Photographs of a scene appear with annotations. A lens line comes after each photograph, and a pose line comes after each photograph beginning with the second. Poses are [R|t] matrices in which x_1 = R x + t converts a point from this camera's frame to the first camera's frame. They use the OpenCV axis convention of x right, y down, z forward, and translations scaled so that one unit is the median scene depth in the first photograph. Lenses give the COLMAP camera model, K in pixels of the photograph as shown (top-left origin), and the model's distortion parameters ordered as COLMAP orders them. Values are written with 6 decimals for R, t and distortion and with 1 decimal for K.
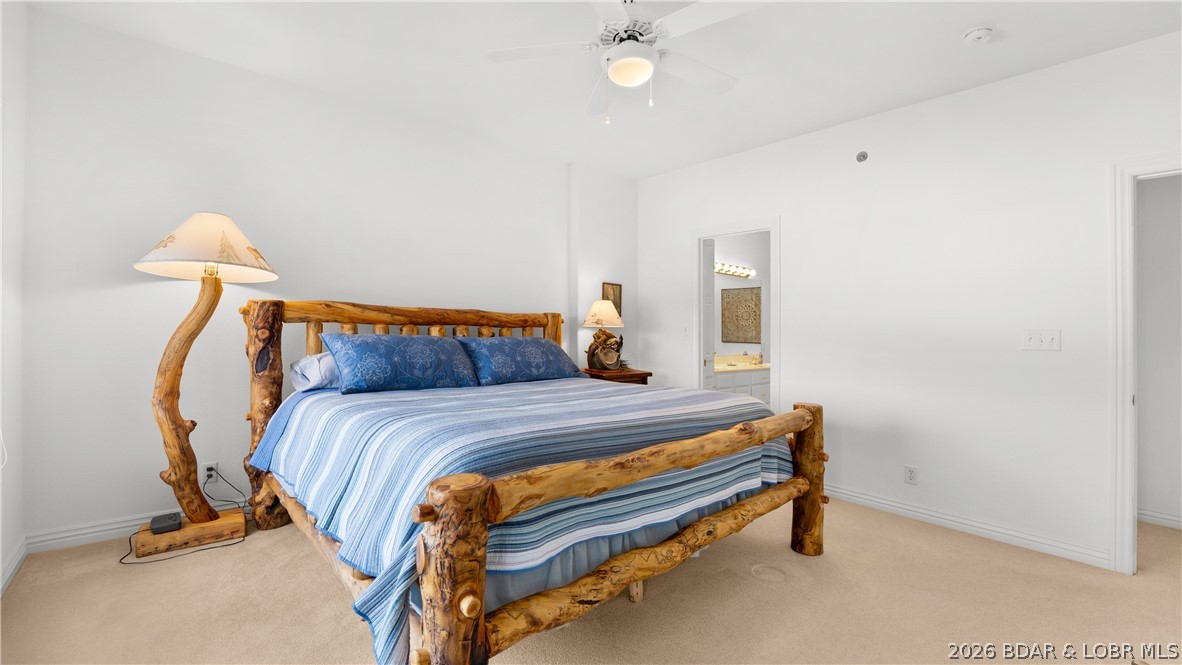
lens RADIAL K [[500.6, 0, 591.0], [0, 500.6, 332.5], [0, 0, 1]] dist [-0.018628, 0.000076]
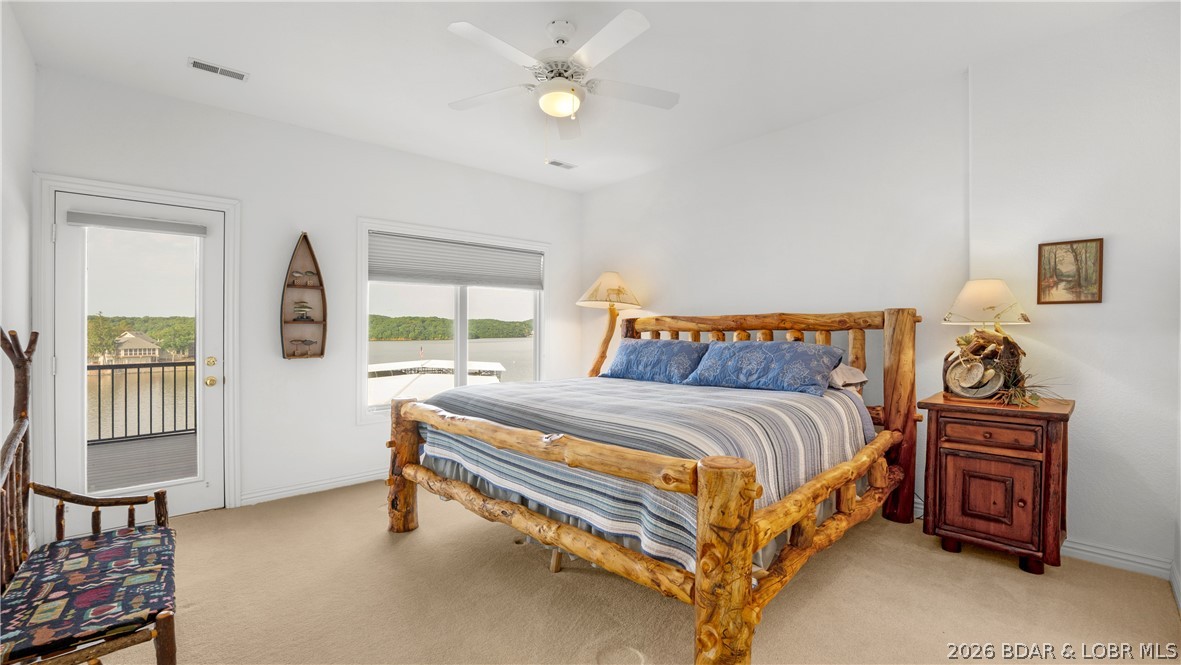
lens RADIAL K [[500.1, 0, 590.5], [0, 500.1, 332.5], [0, 0, 1]] dist [-0.018628, 0.000076]
pose [[0.015514, -0.024857, -0.999571, 0.804611], [0.001348, 0.999691, -0.024839, 0.016278], [0.999879, -0.000963, 0.015543, 0.697642]]
